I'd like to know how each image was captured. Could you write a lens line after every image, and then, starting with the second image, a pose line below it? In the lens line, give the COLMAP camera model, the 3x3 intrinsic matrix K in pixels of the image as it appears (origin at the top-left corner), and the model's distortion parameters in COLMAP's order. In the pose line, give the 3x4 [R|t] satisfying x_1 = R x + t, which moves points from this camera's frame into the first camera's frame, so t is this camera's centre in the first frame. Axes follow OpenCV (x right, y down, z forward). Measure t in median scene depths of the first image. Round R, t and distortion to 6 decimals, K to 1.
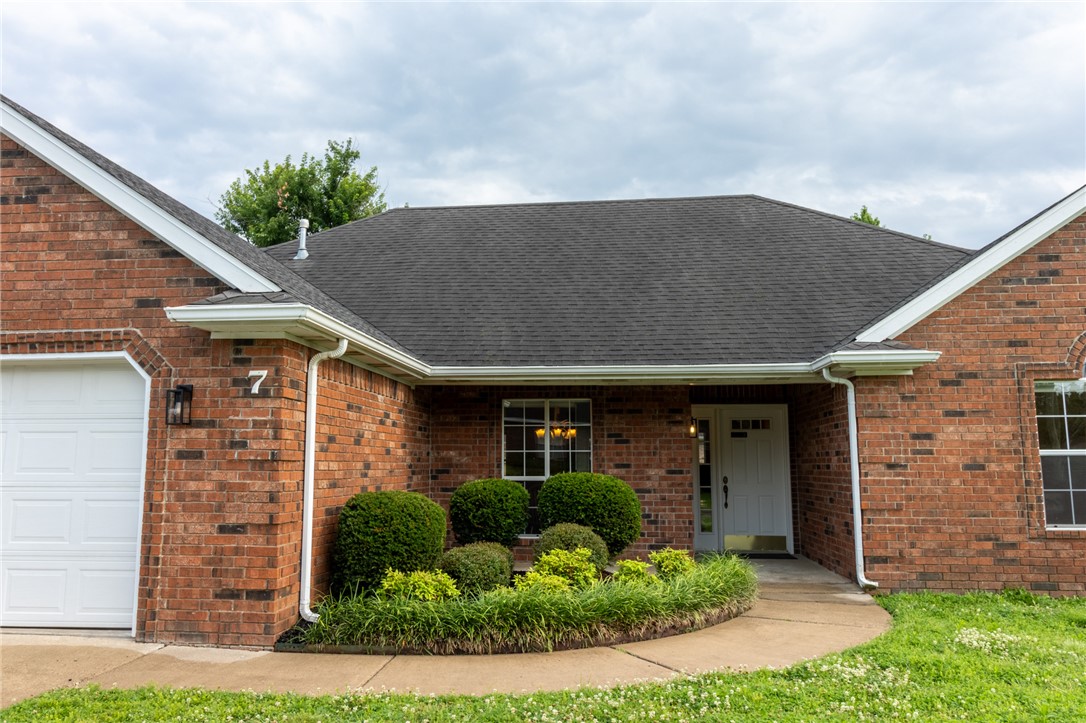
lens RADIAL K [[858.1, 0, 526.7], [0, 858.1, 350.2], [0, 0, 1]] dist [-0.003820, 0.008960]
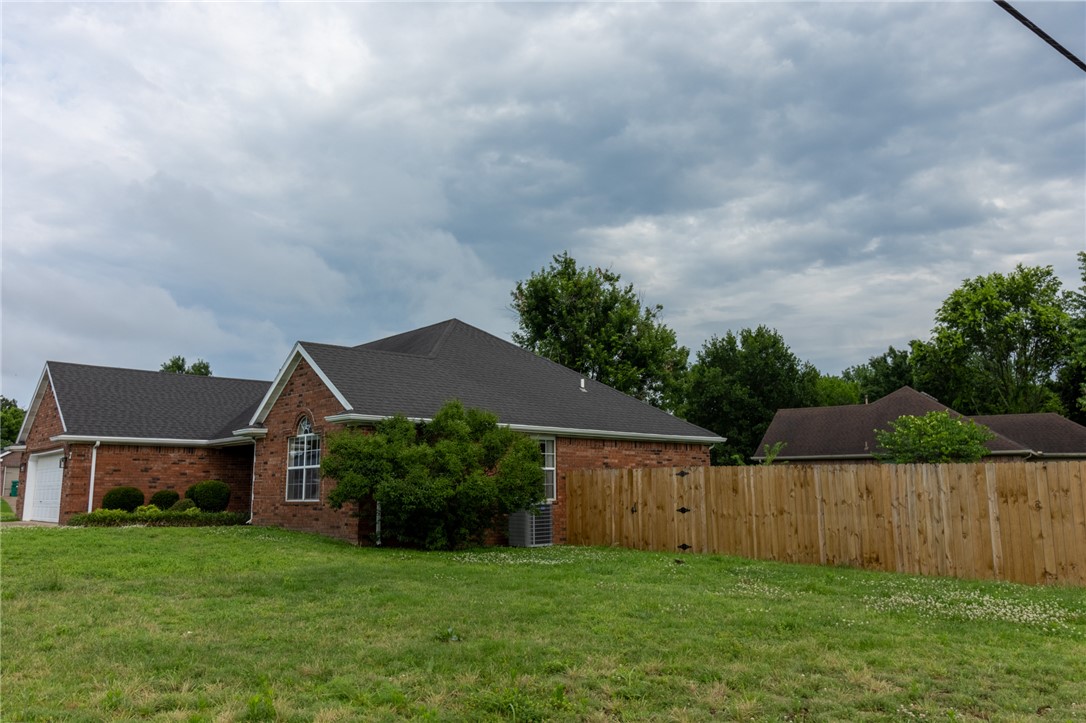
lens RADIAL K [[858.1, 0, 526.7], [0, 858.1, 350.2], [0, 0, 1]] dist [-0.003820, 0.008960]
pose [[0.722757, -0.119862, -0.680628, 2.729023], [0.097569, 0.992678, -0.071208, 0.029703], [0.684180, -0.014942, 0.729160, -0.257079]]
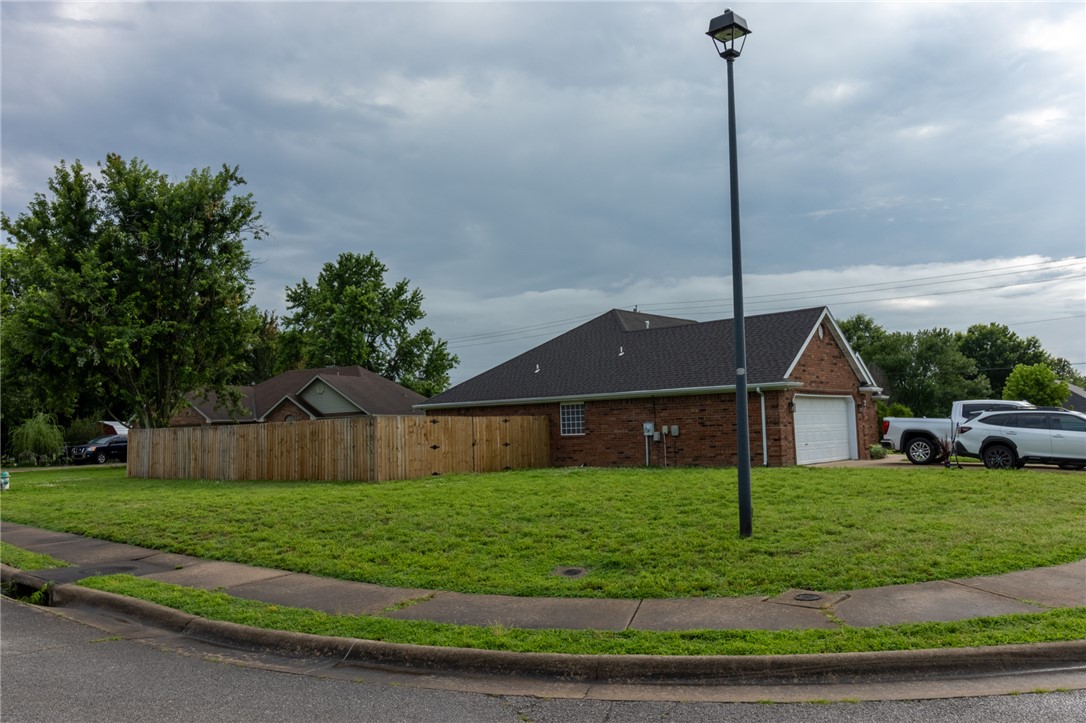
lens RADIAL K [[847.1, 0, 543.0], [0, 847.1, 361.5], [0, 0, 1]] dist [-0.005220, 0.000040]
pose [[0.588088, 0.052240, 0.807108, -3.569061], [-0.082164, 0.996608, -0.004638, -0.021409], [-0.804613, -0.063588, 0.590385, -0.201387]]
